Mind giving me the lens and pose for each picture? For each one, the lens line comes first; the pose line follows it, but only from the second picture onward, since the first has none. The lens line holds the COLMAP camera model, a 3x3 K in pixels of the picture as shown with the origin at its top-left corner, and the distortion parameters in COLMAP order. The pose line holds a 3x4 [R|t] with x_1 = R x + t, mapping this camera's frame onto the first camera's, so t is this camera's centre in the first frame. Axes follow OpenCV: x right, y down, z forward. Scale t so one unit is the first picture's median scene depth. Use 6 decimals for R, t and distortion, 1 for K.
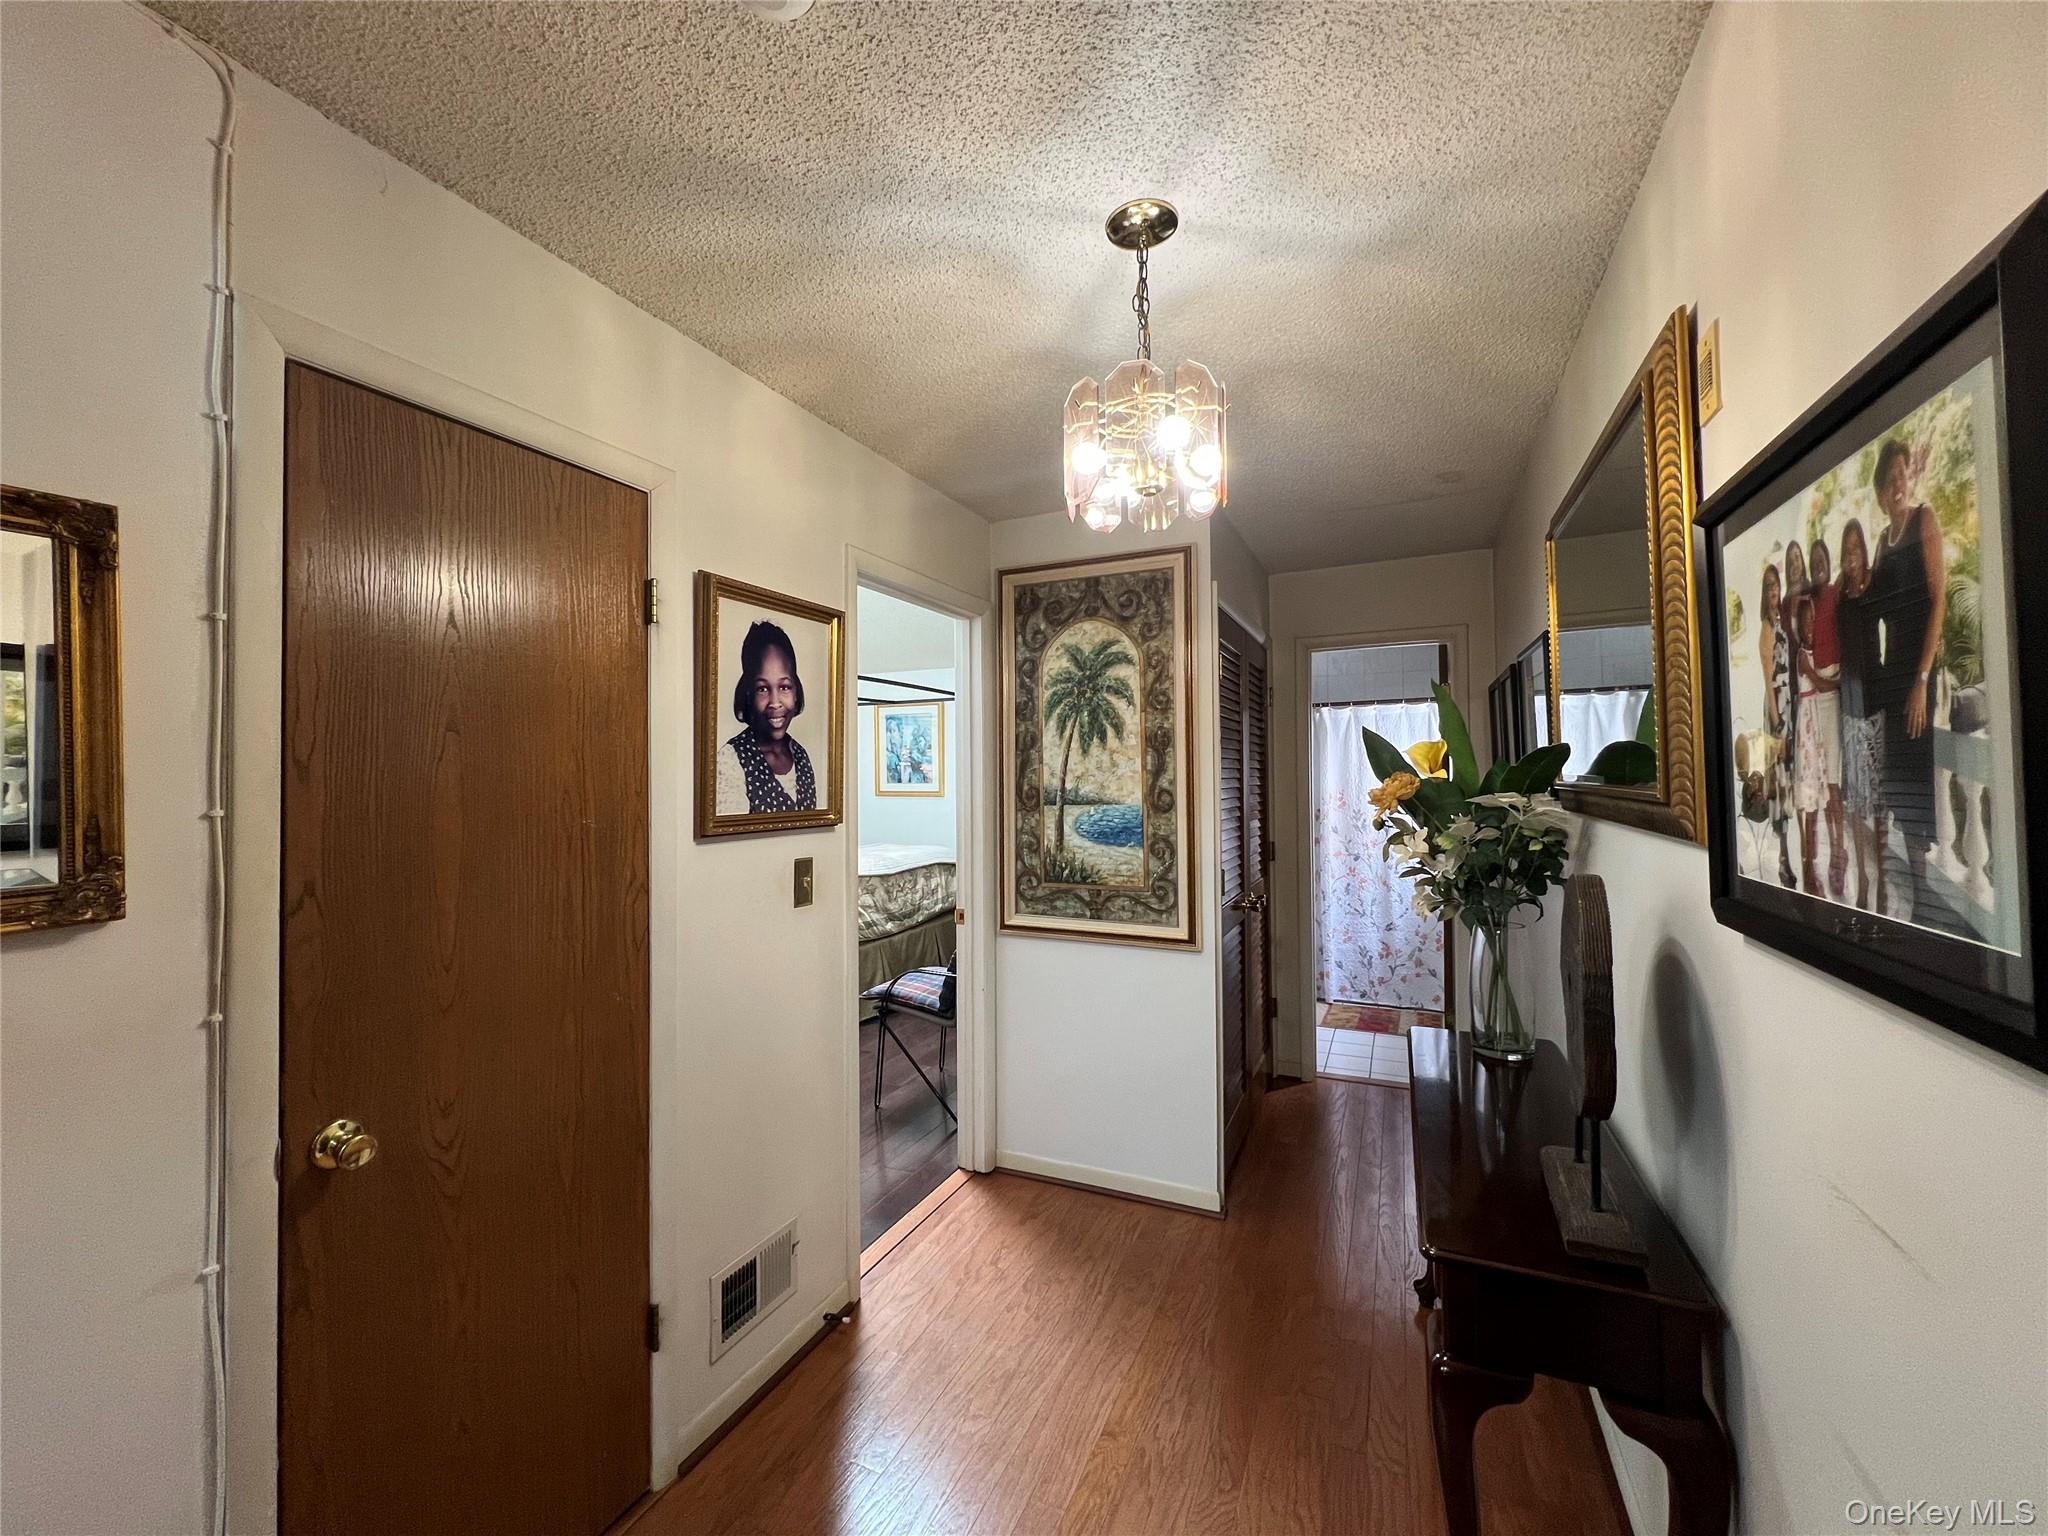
lens RADIAL K [[814.9, 0, 1024.0], [0, 814.9, 768.0], [0, 0, 1]] dist [-0.001102, -0.000082]
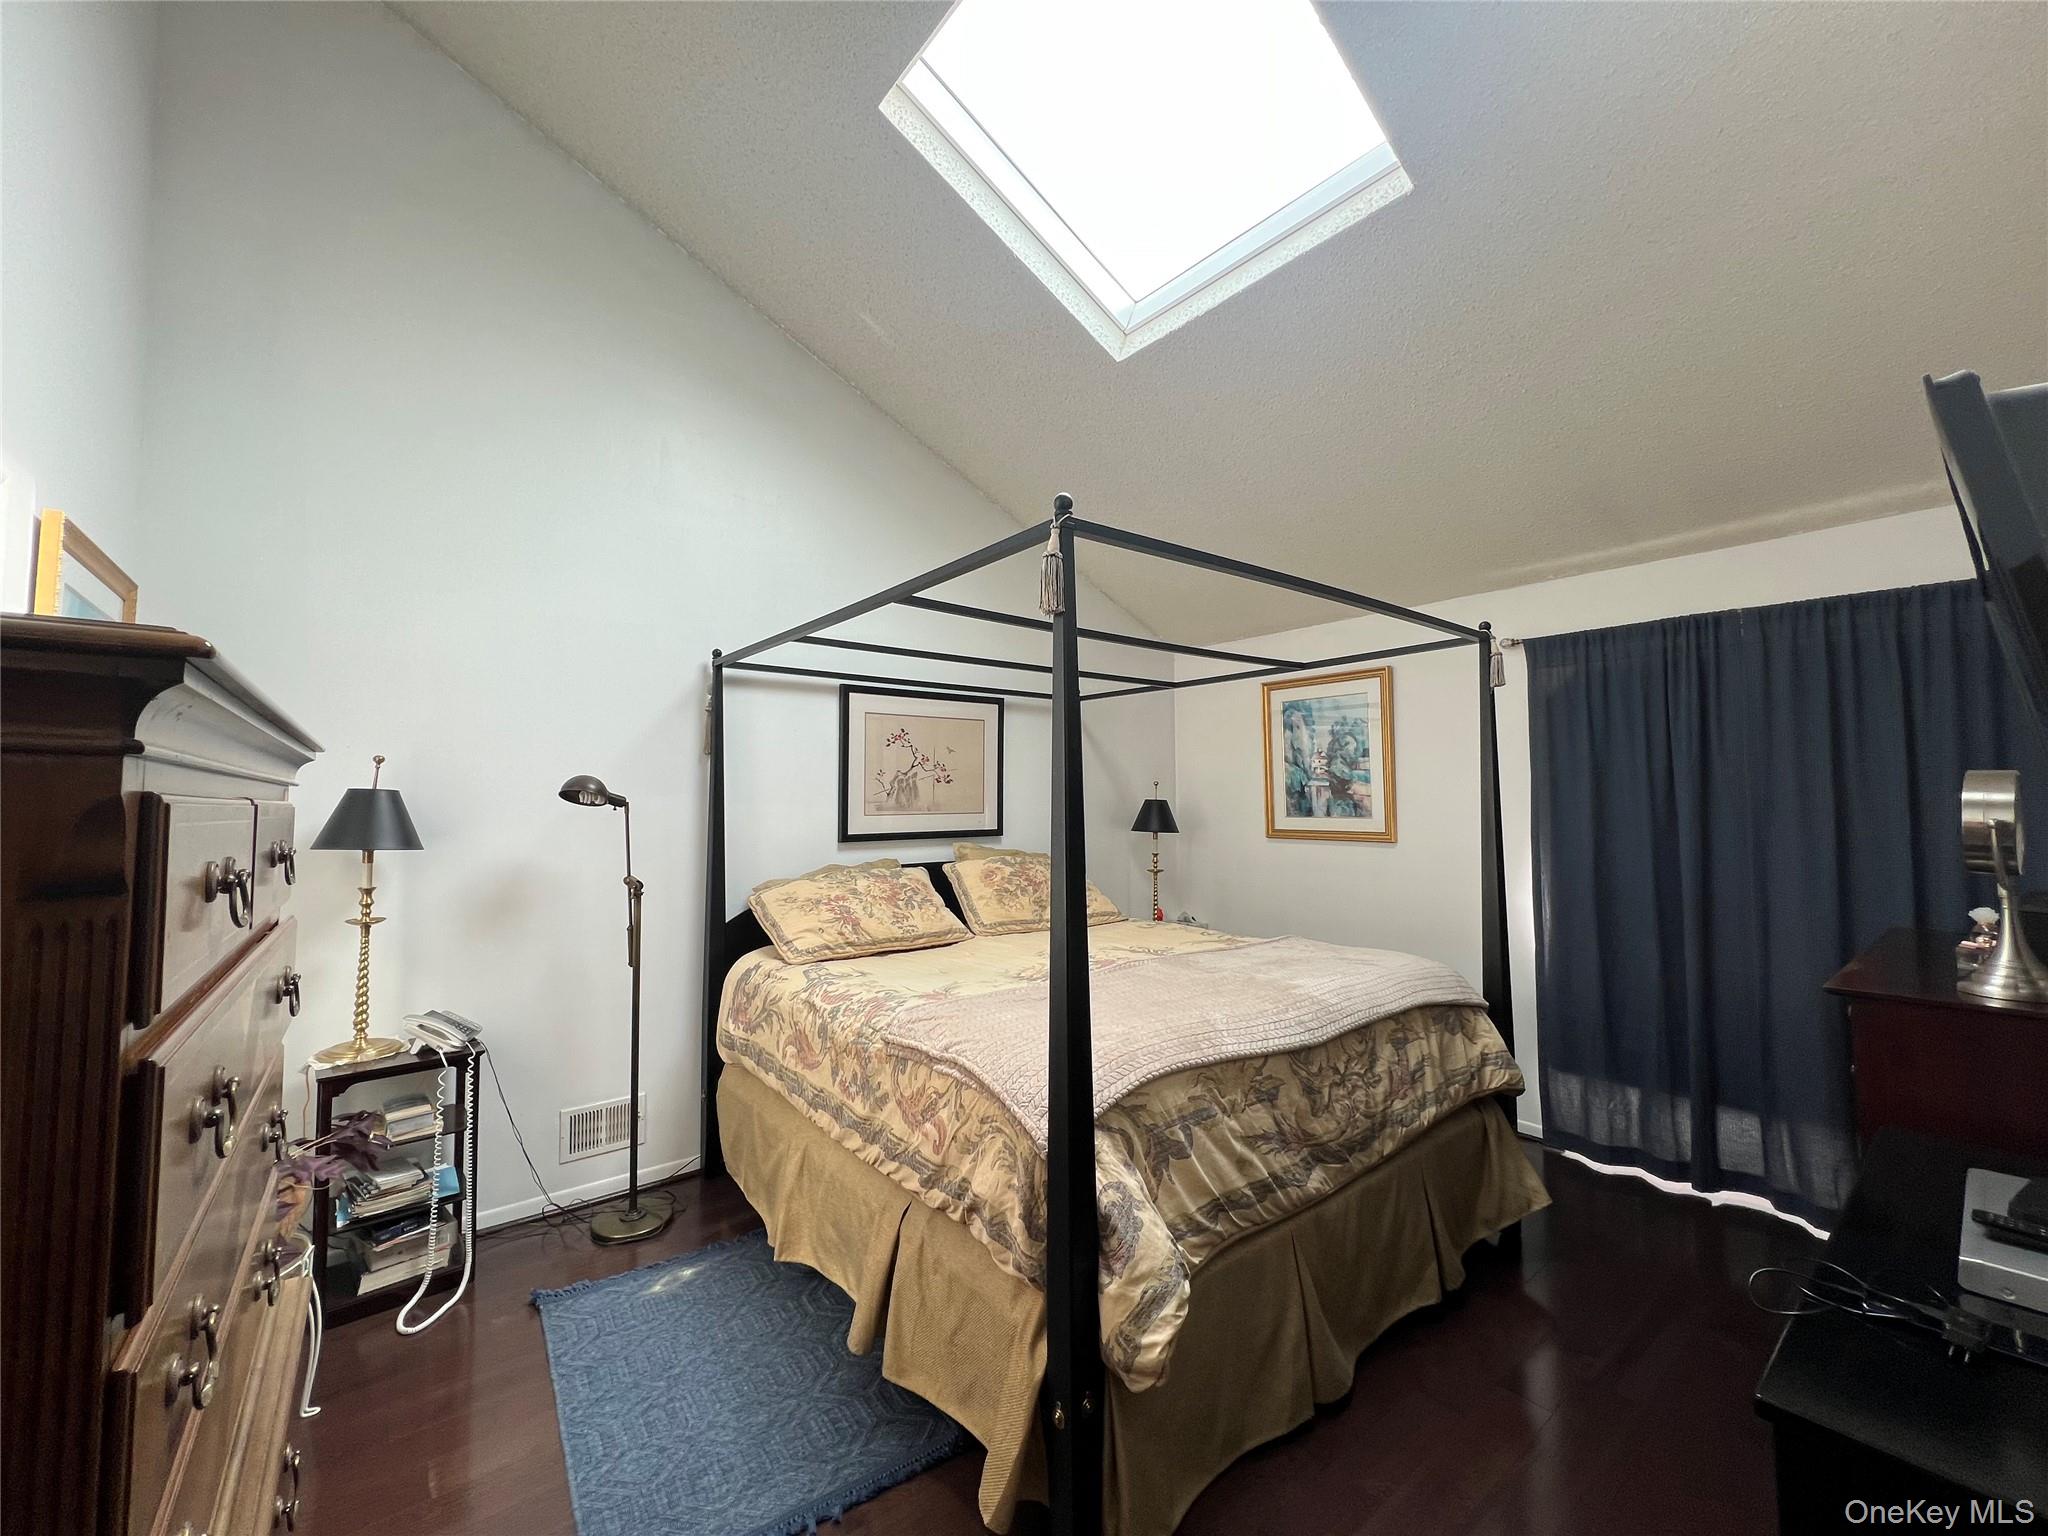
lens RADIAL K [[814.9, 0, 1024.0], [0, 814.9, 768.0], [0, 0, 1]] dist [-0.001102, -0.000082]
pose [[0.895040, -0.019204, -0.445571, -0.103972], [0.005763, 0.999487, -0.031503, 0.001352], [0.445948, 0.025628, 0.894692, 0.534391]]
